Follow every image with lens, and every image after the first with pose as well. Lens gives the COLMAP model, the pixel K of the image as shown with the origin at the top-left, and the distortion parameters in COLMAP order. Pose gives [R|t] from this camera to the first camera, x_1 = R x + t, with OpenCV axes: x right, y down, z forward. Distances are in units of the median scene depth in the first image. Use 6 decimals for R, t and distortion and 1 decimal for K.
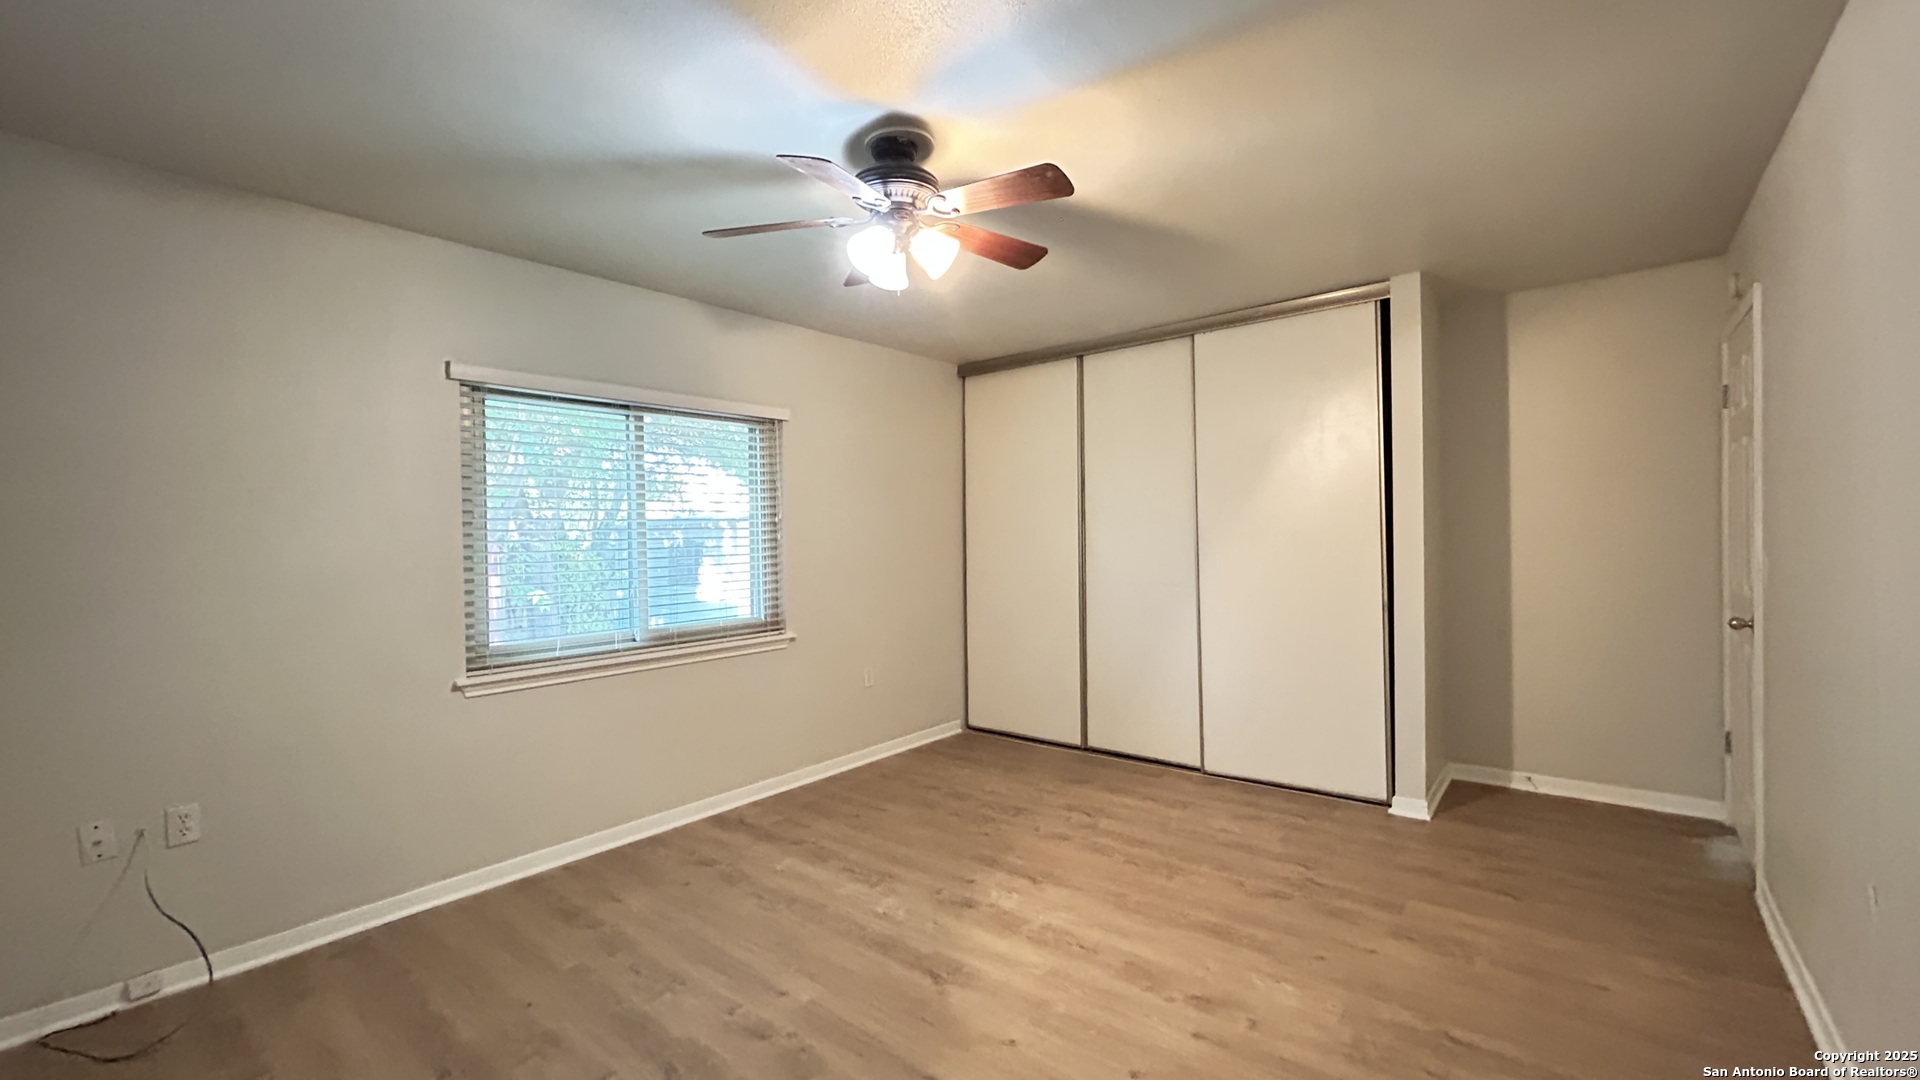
lens RADIAL K [[769.8, 0, 965.3], [0, 769.8, 537.4], [0, 0, 1]] dist [-0.001643, 0.001227]
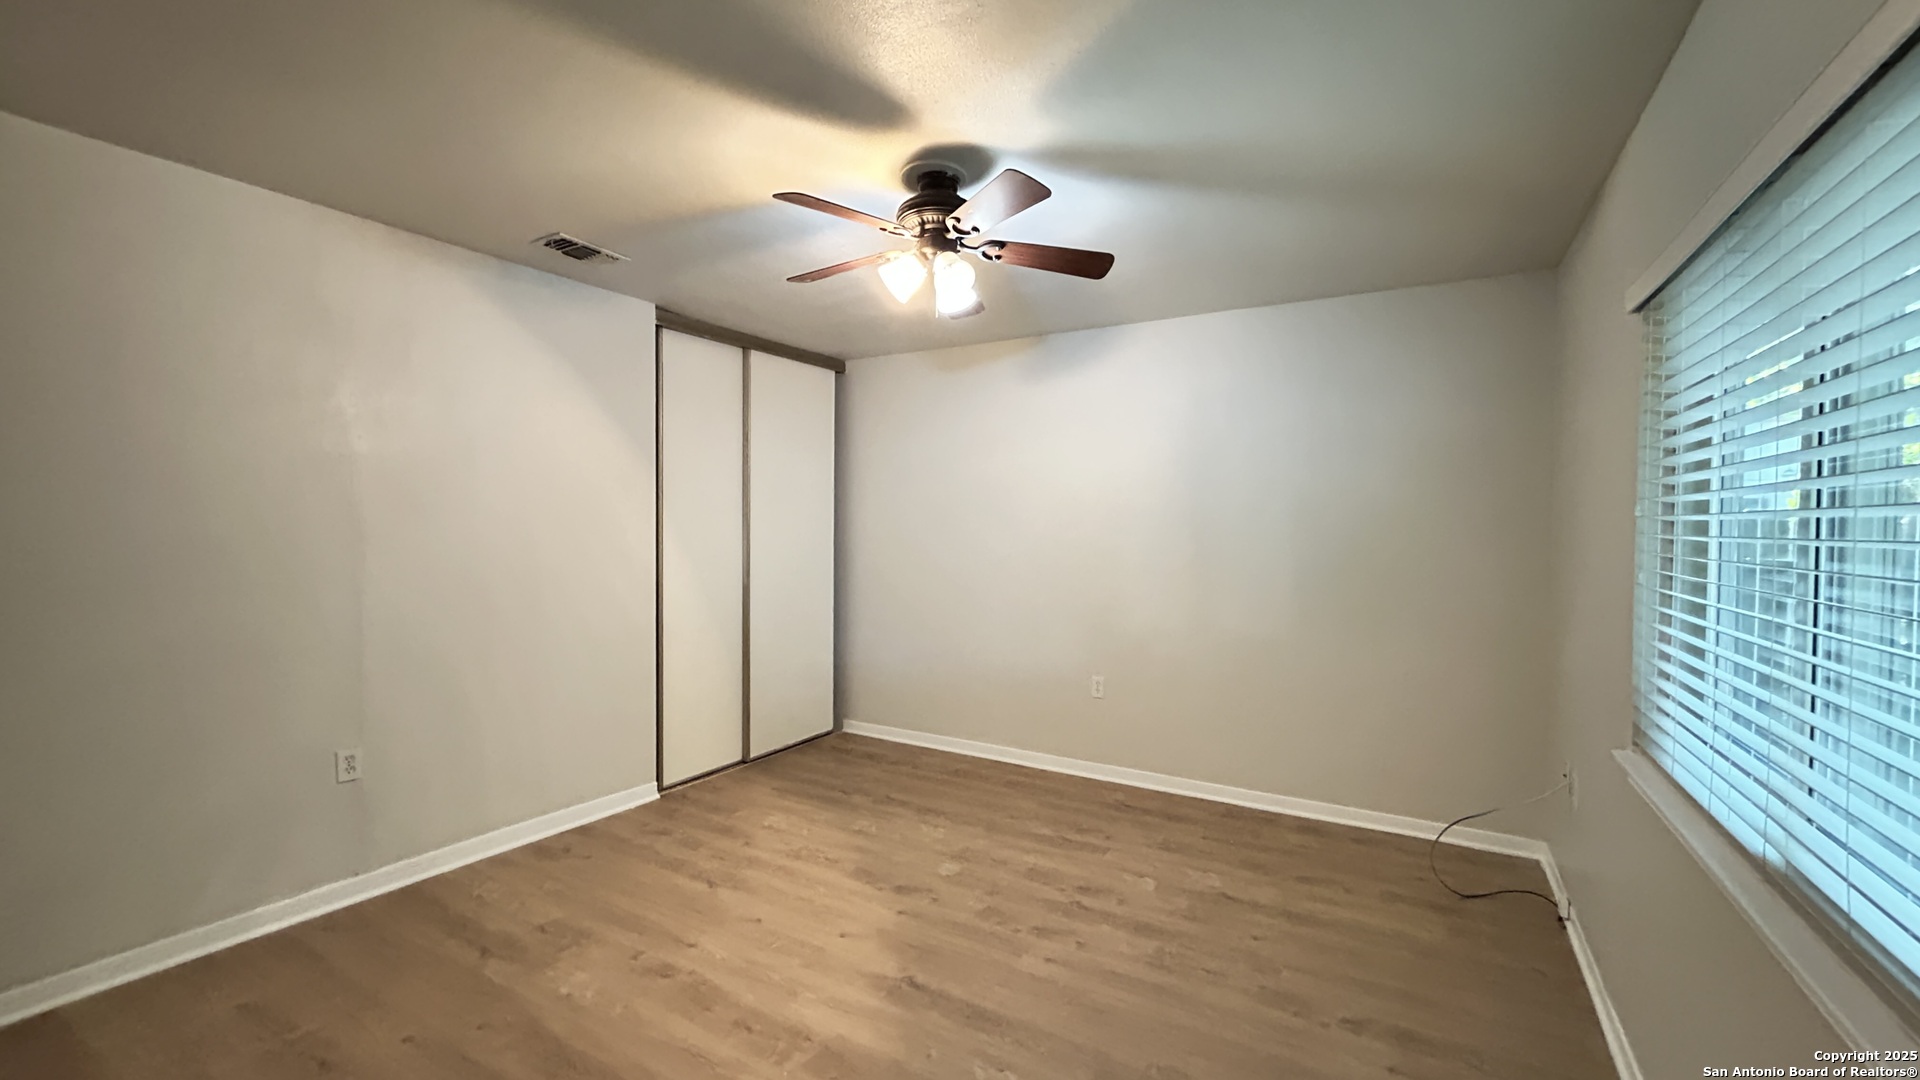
lens RADIAL K [[769.8, 0, 958.0], [0, 769.8, 540.6], [0, 0, 1]] dist [-0.001643, 0.001227]
pose [[-0.989453, 0.011911, -0.144363, 0.034541], [0.008512, 0.999672, 0.024143, -0.025664], [0.144603, 0.022660, -0.989230, 1.660899]]
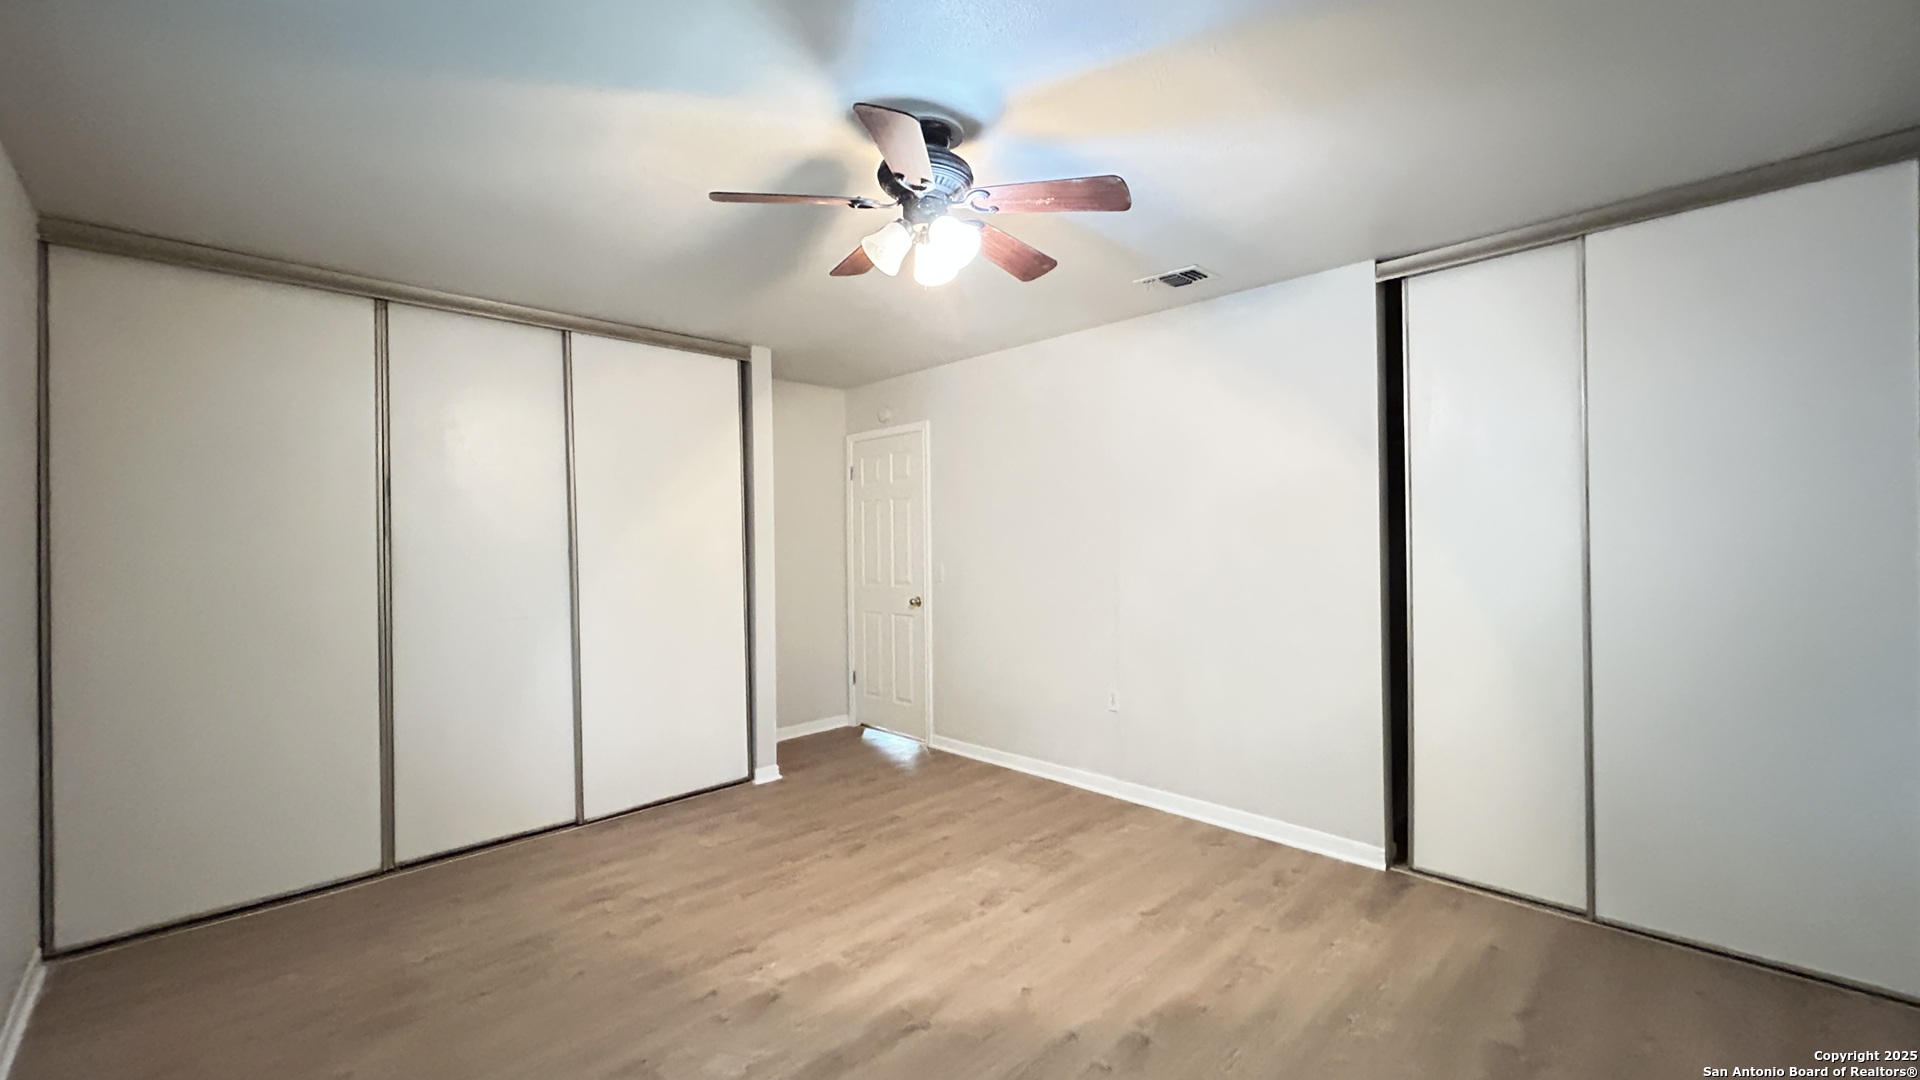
lens RADIAL K [[769.8, 0, 960.9], [0, 769.8, 539.8], [0, 0, 1]] dist [-0.001643, 0.001227]
pose [[0.108298, 0.019543, 0.993926, -0.802788], [0.016118, 0.999641, -0.021412, 0.005480], [-0.993988, 0.018339, 0.107944, 0.696459]]
